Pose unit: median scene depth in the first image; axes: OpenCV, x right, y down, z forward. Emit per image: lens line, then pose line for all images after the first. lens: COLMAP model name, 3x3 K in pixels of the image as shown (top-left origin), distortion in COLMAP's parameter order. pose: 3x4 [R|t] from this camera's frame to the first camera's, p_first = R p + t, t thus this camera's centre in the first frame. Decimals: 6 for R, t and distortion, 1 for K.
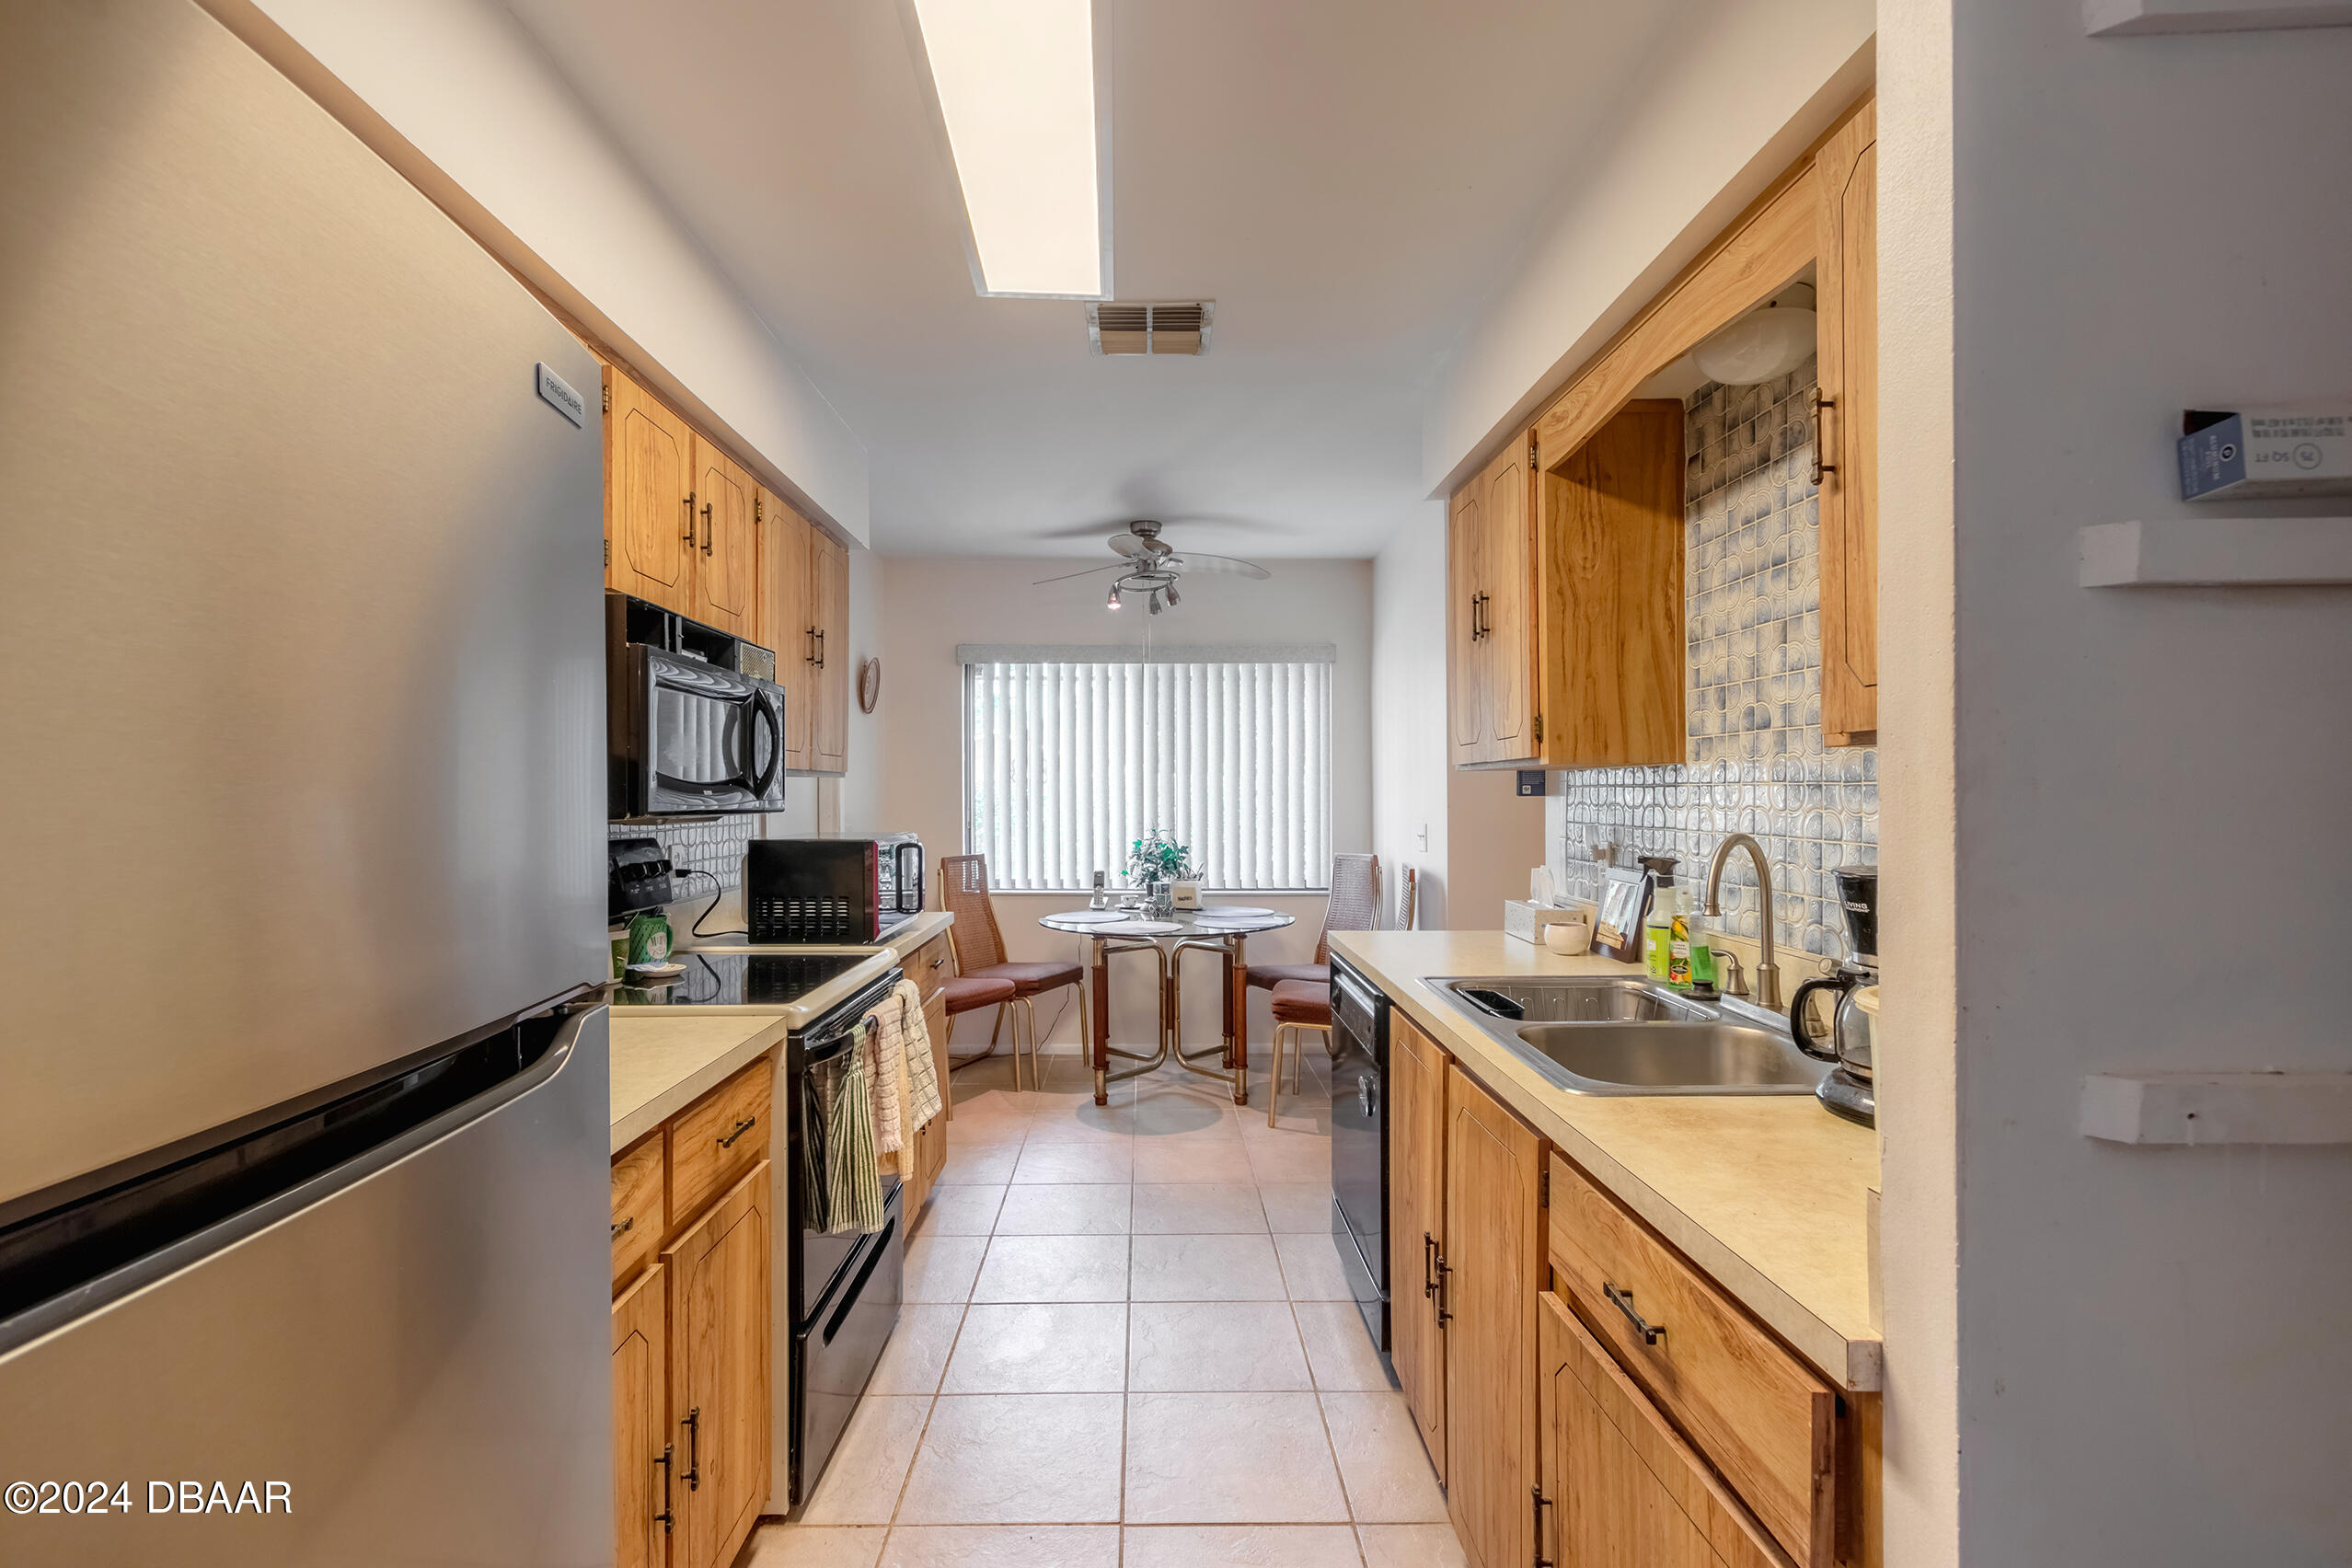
lens RADIAL K [[1065.7, 0, 1170.4], [0, 1065.7, 793.6], [0, 0, 1]] dist [0.002263, -0.001169]
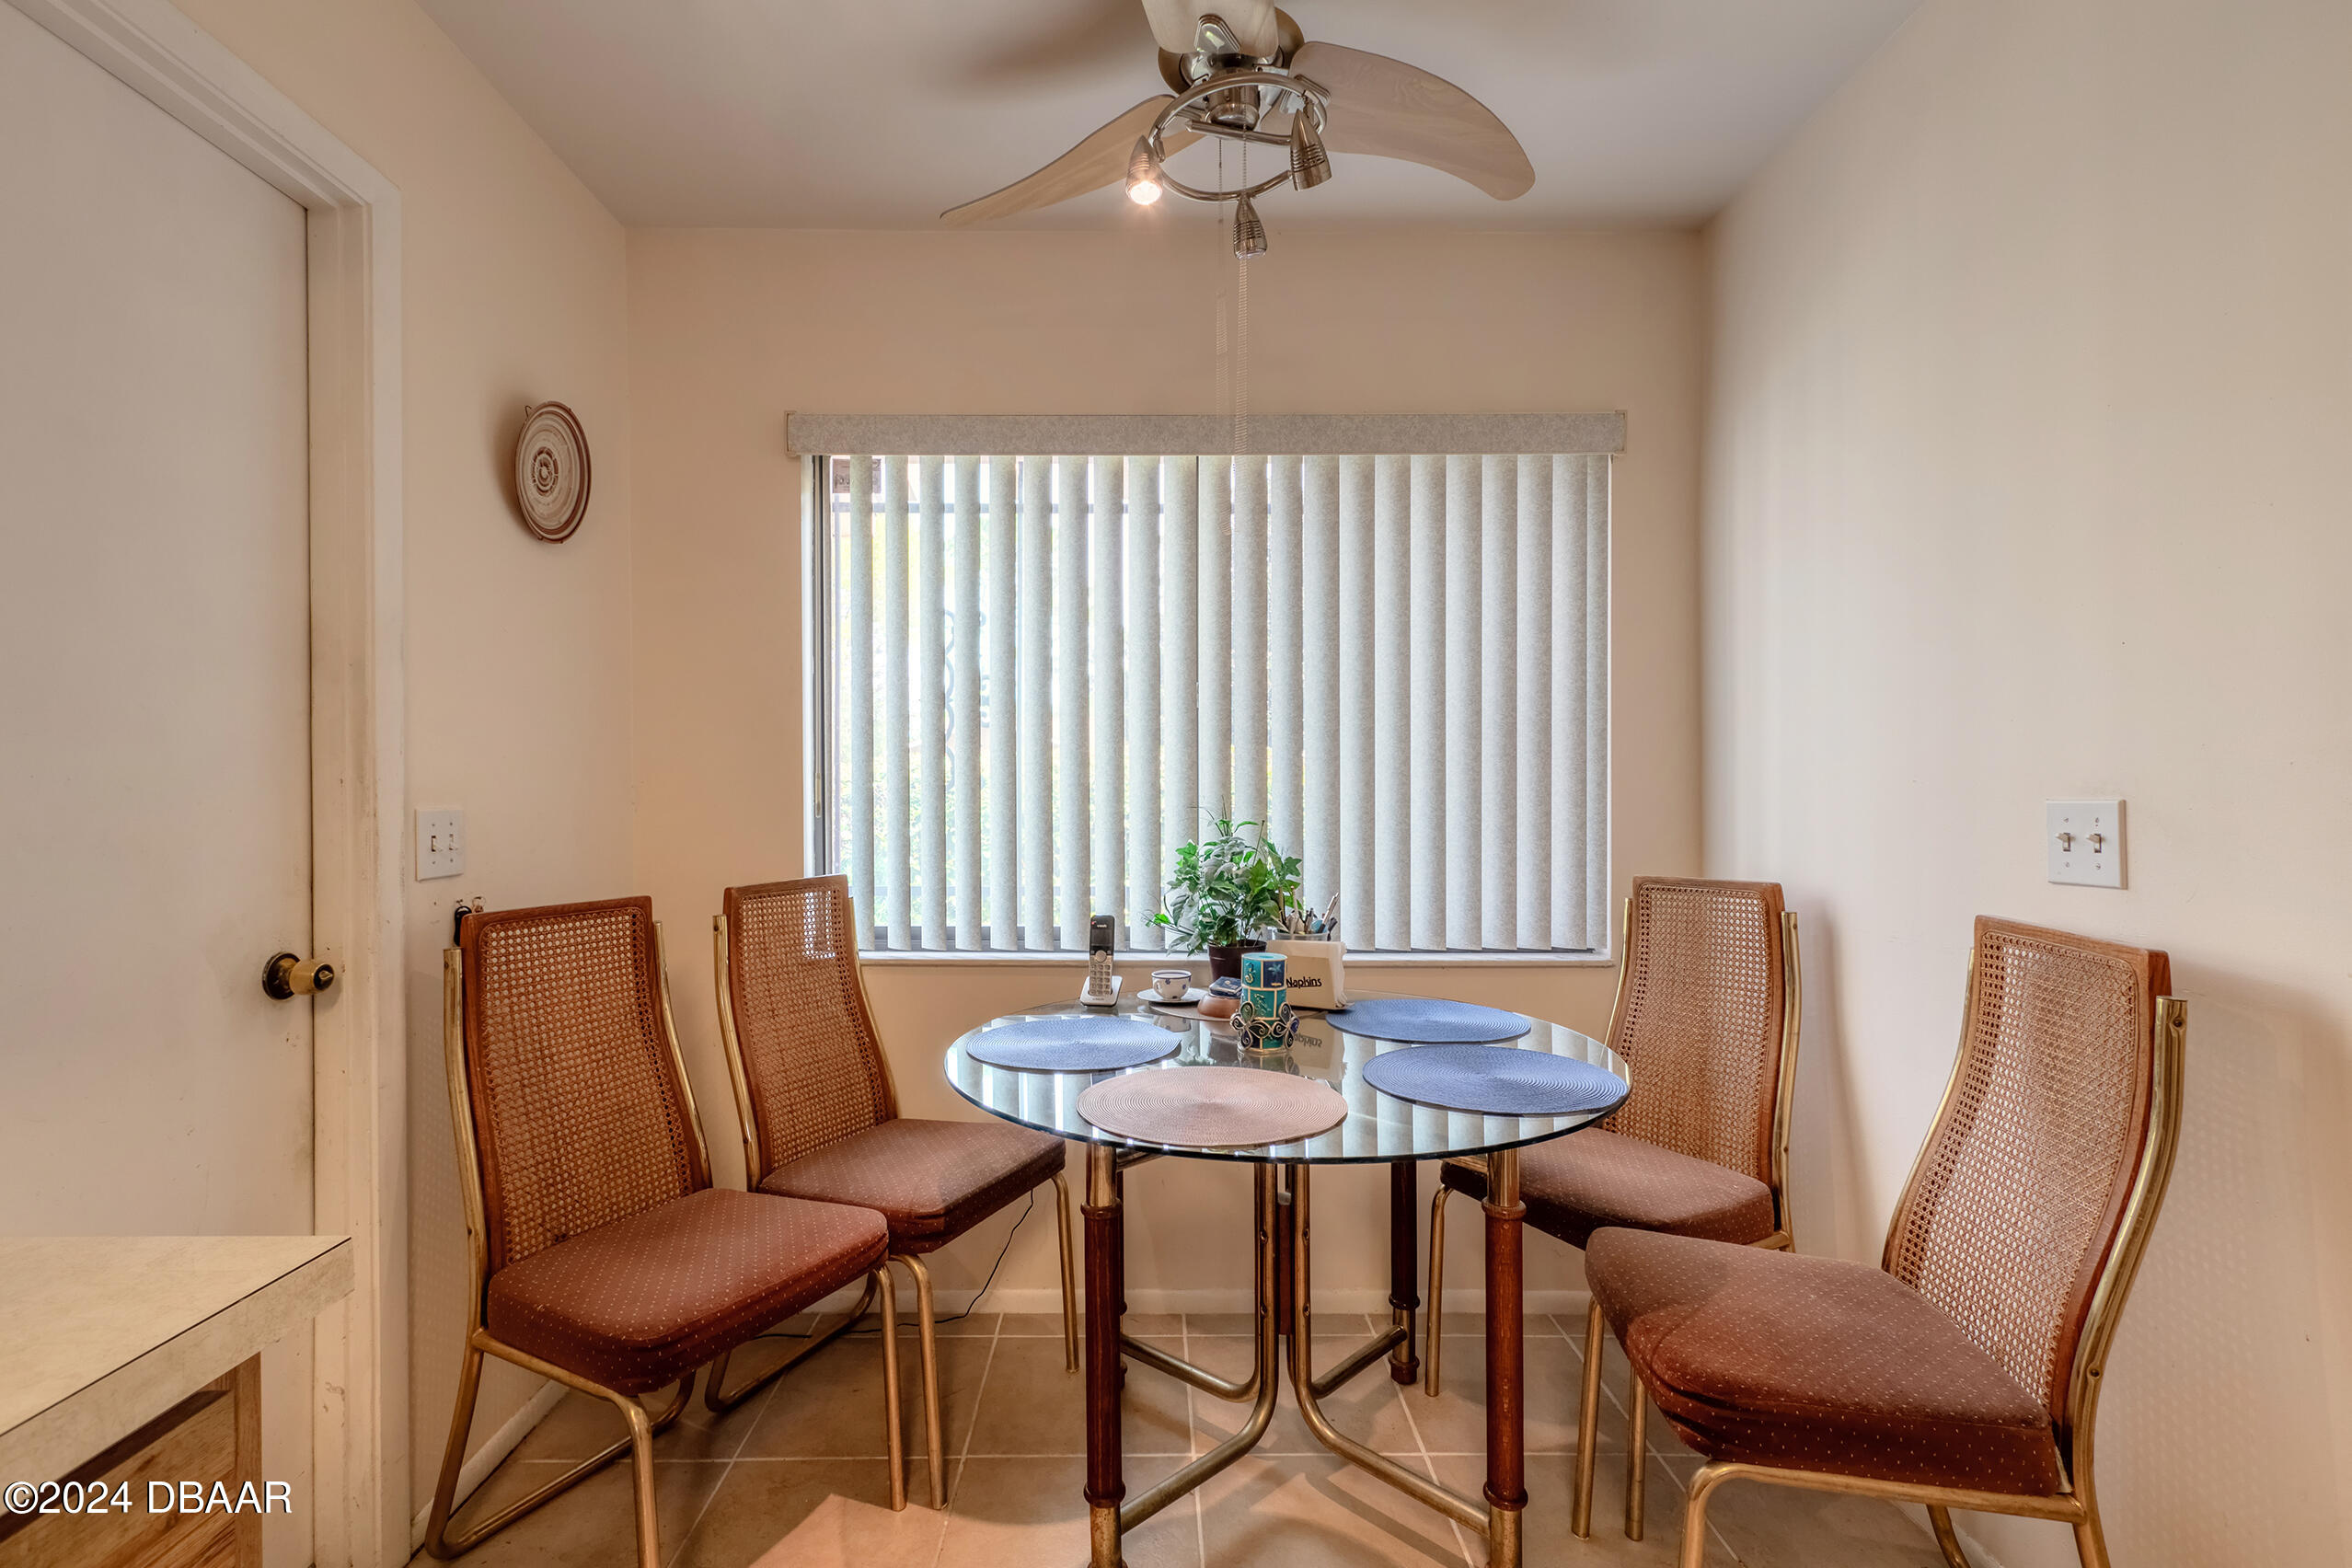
lens RADIAL K [[1065.7, 0, 1177.2], [0, 1065.7, 781.9], [0, 0, 1]] dist [0.002263, -0.001169]
pose [[0.999985, -0.000640, 0.005388, -0.037621], [0.000624, 0.999995, 0.003010, 0.015854], [-0.005390, -0.003007, 0.999981, 0.552253]]
